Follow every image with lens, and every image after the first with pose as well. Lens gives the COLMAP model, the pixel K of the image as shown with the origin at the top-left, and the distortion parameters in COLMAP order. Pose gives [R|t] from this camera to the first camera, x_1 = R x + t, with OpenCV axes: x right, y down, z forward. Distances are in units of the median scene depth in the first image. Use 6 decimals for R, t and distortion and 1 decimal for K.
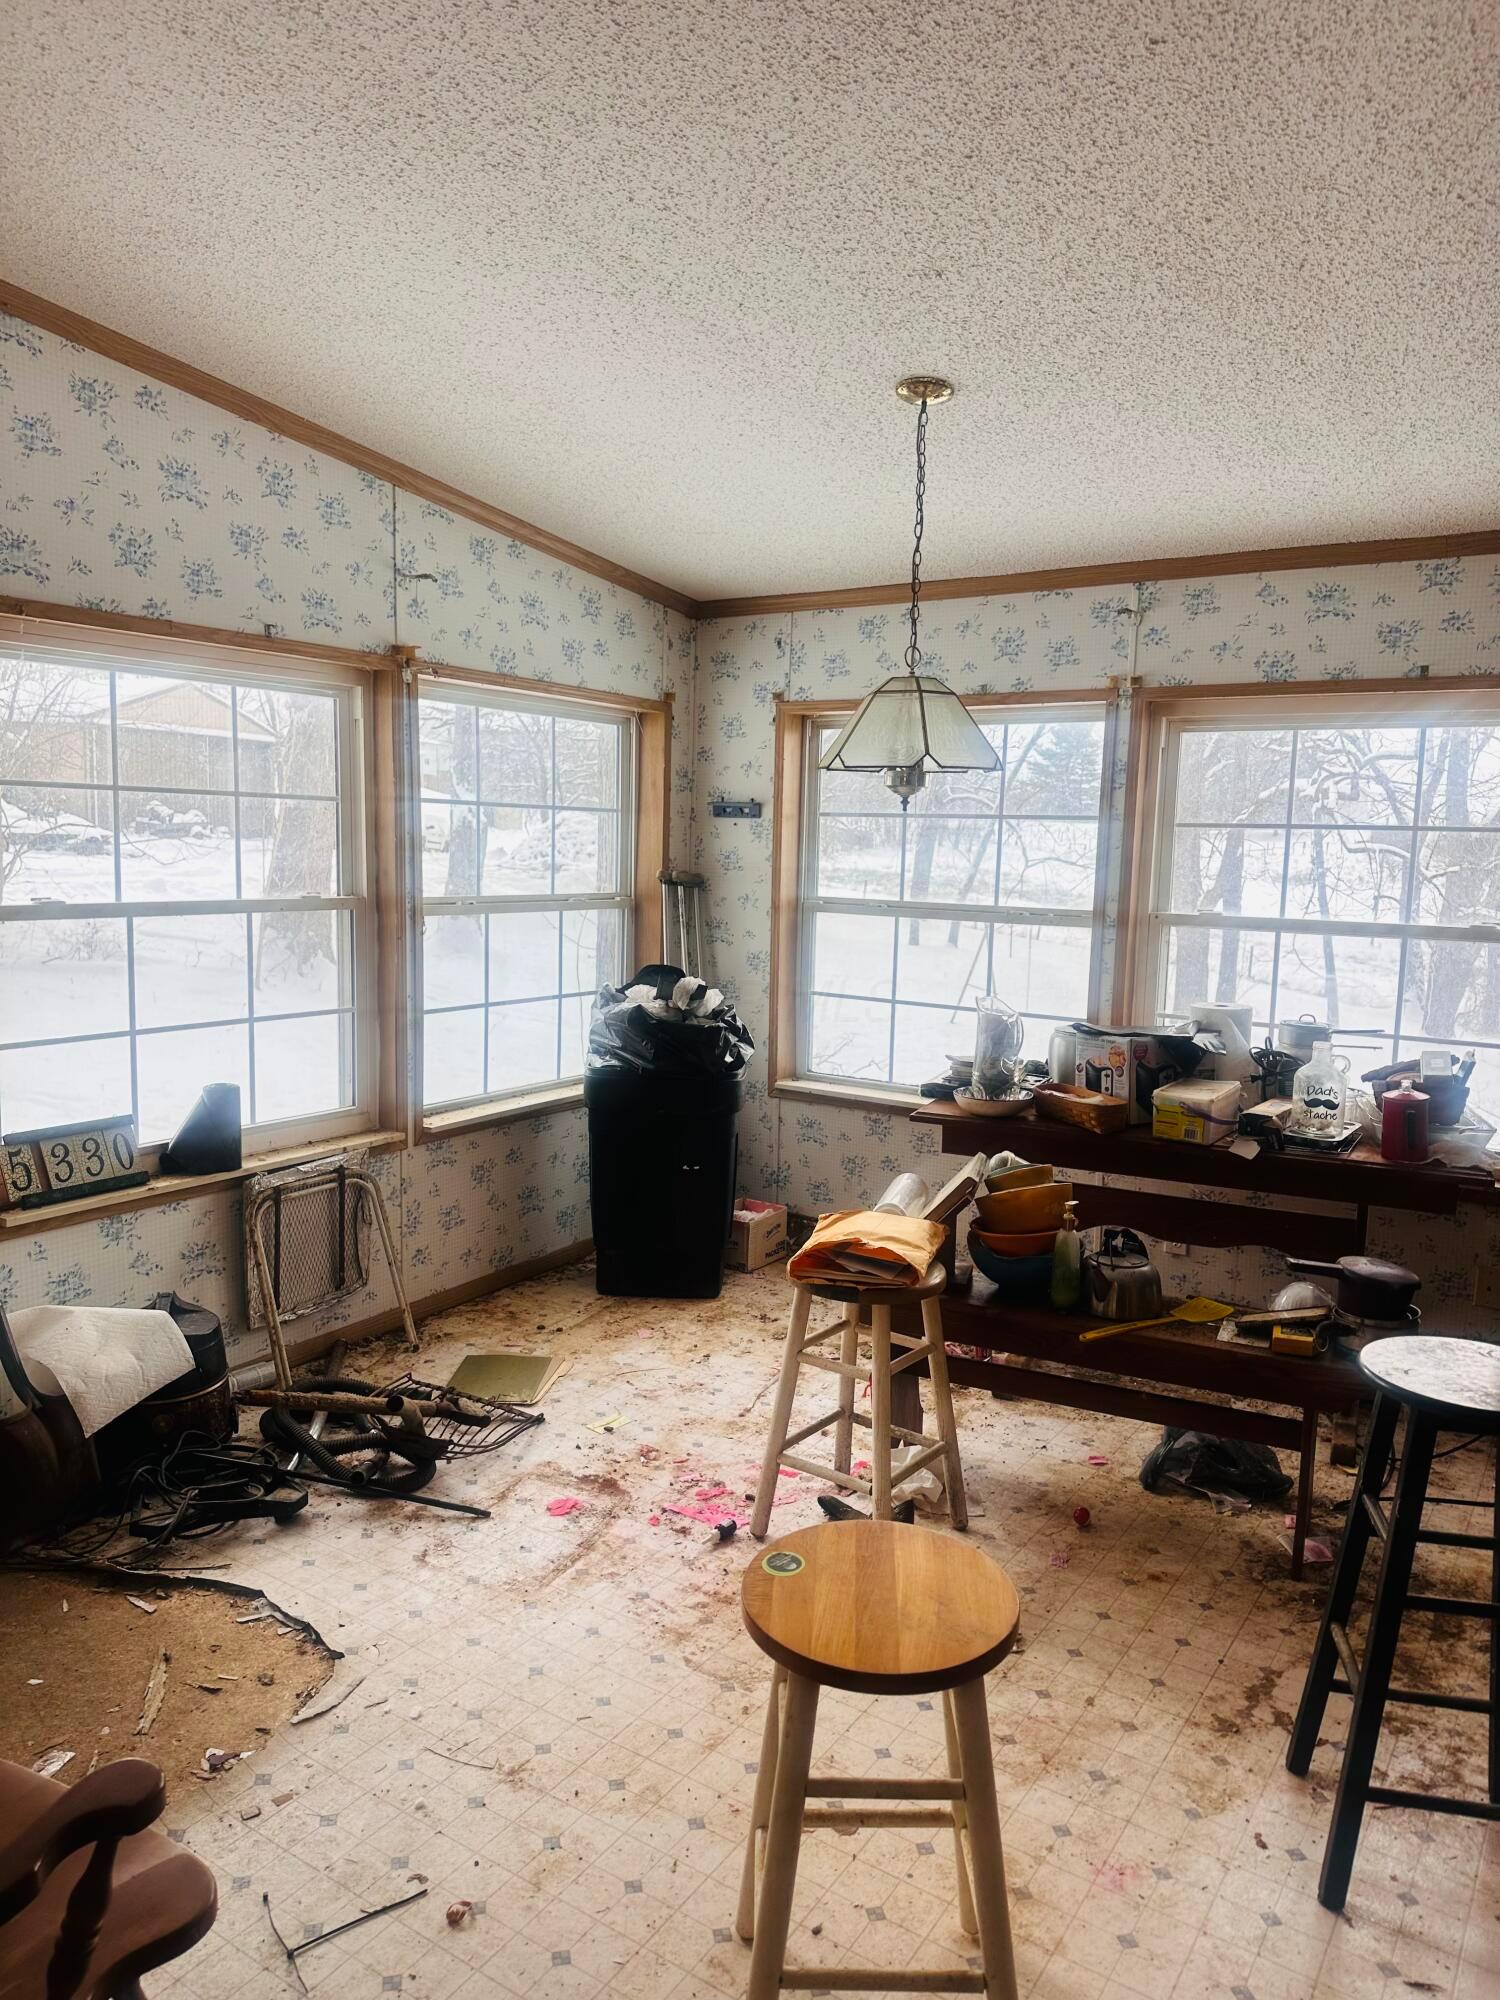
lens RADIAL K [[1387.3, 0, 743.9], [0, 1387.3, 1007.3], [0, 0, 1]] dist [0.076579, -0.086895]
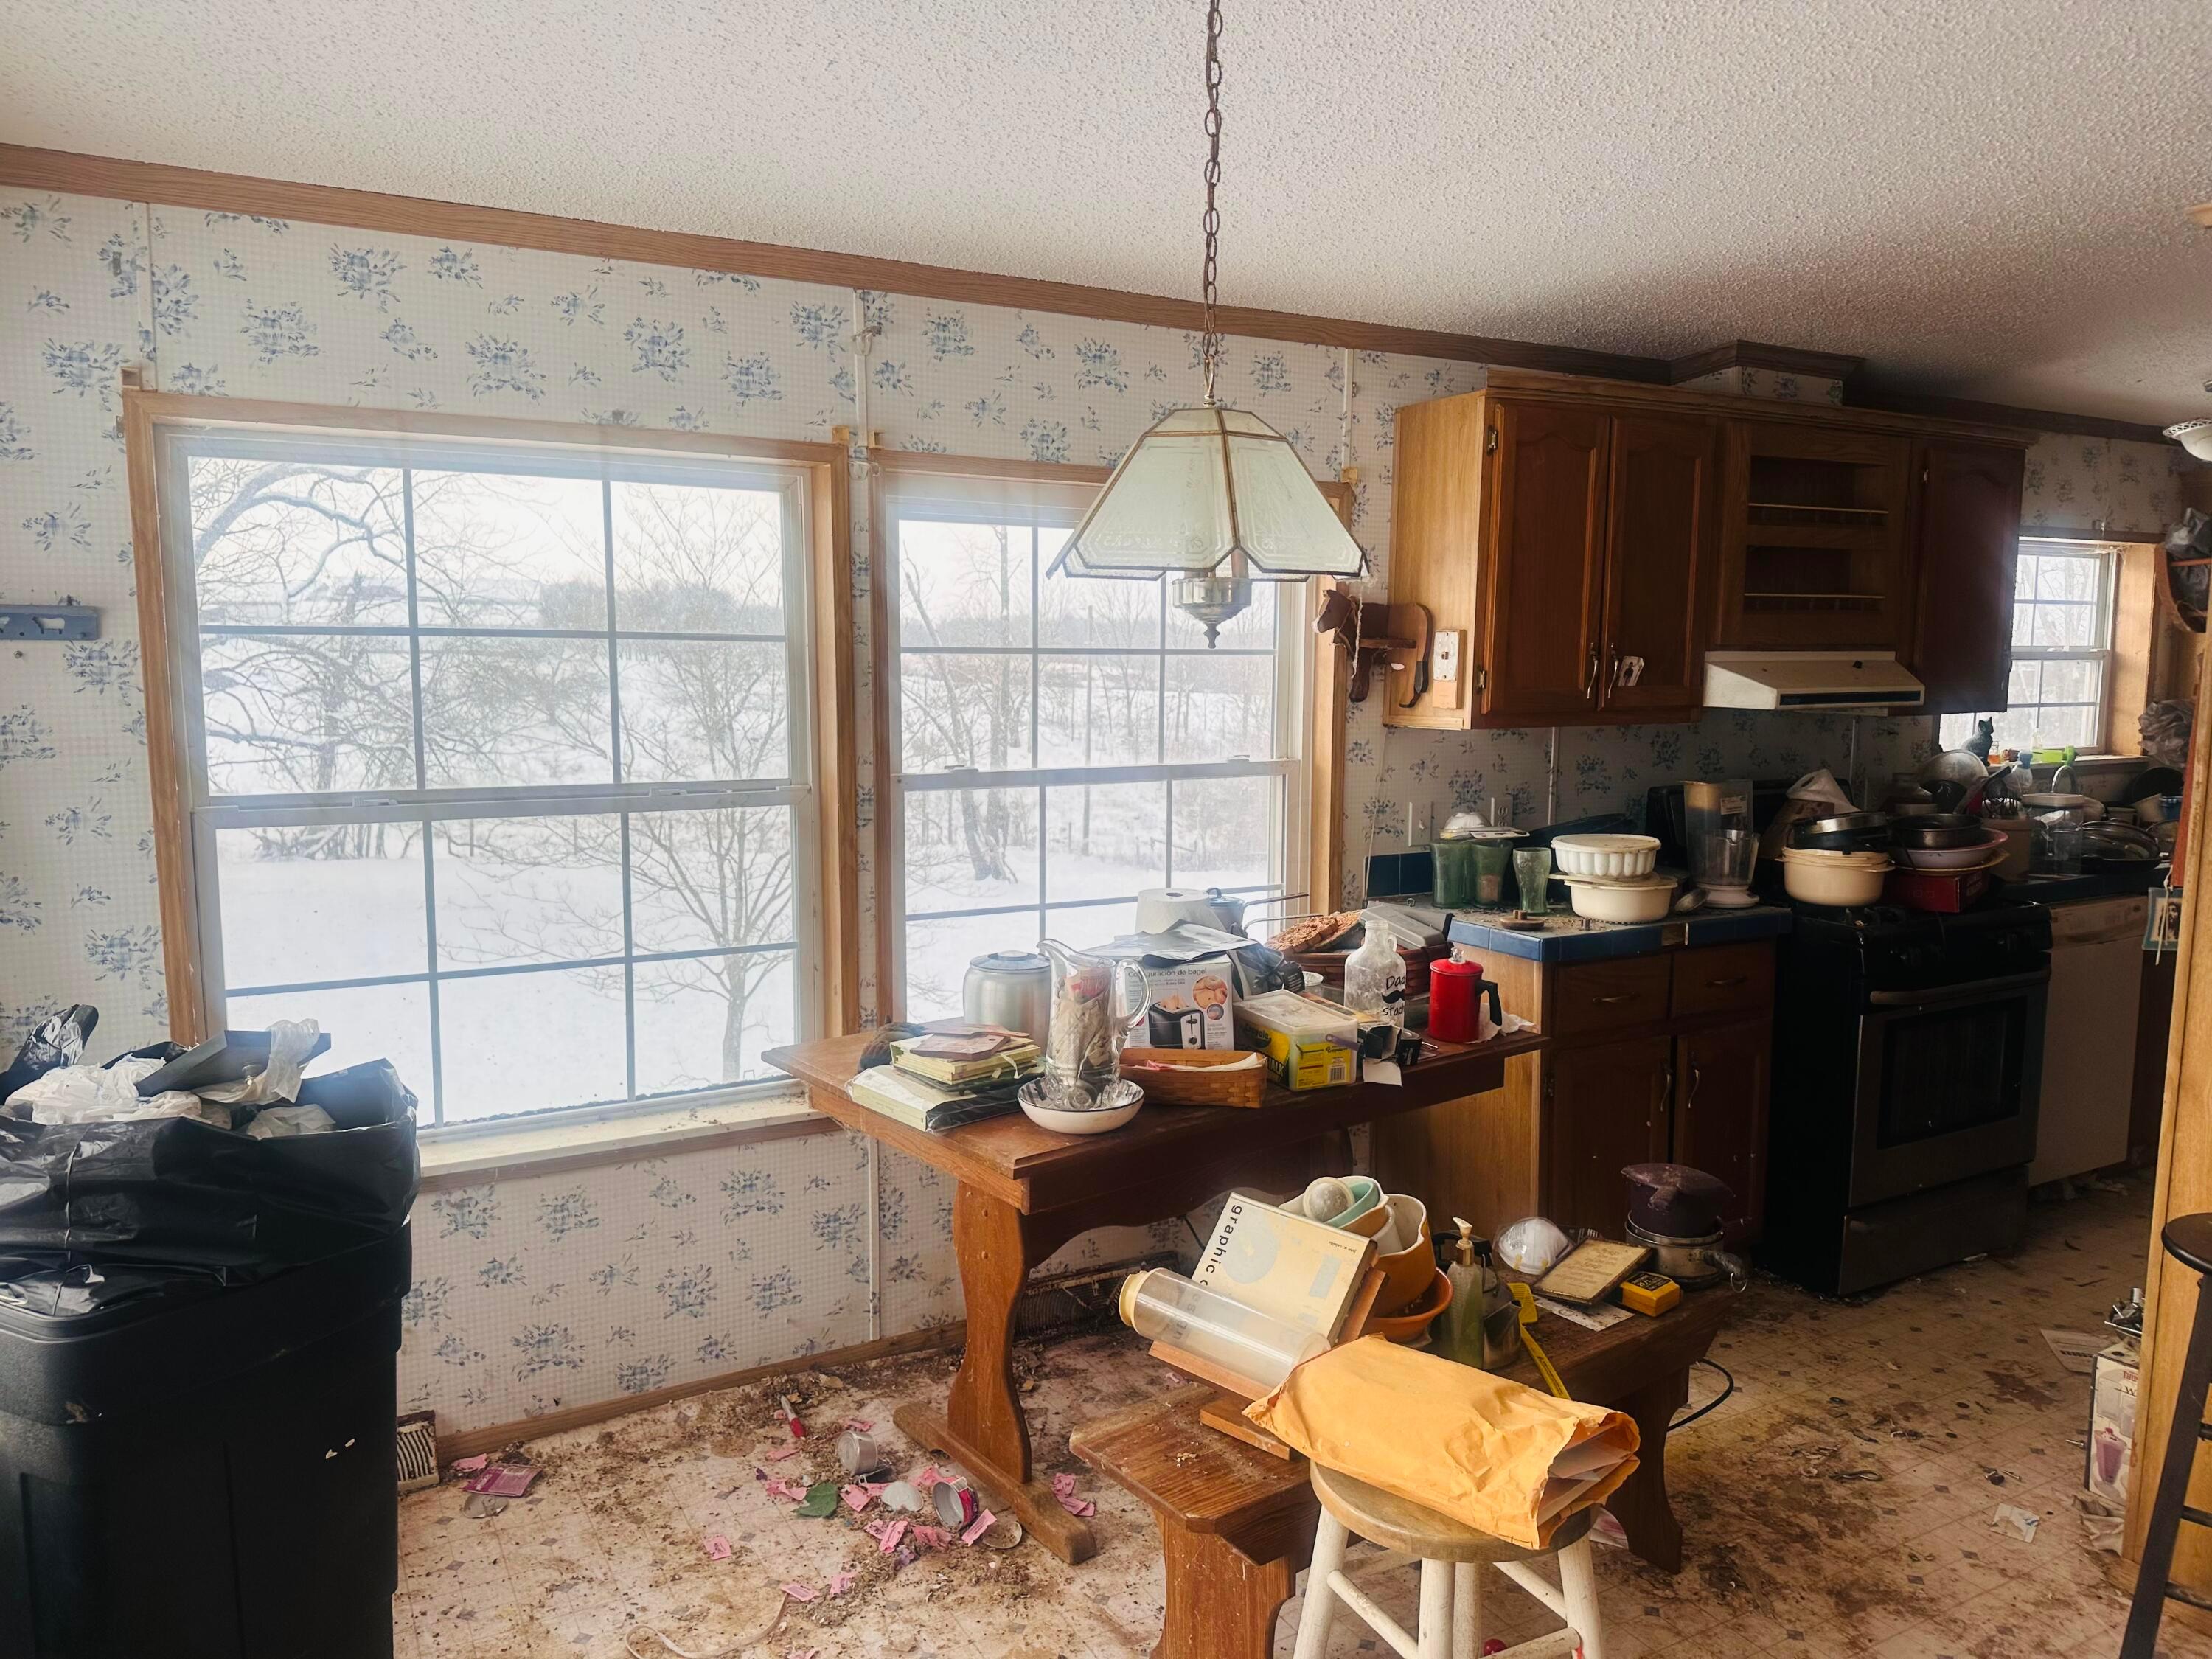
lens RADIAL K [[1534.4, 0, 1106.0], [0, 1534.4, 829.5], [0, 0, 1]] dist [0.076579, -0.086895]
pose [[0.471995, -0.123589, 0.872896, -0.332311], [0.116901, 0.990156, 0.076981, -0.087692], [-0.873816, 0.065708, 0.481796, 0.542207]]
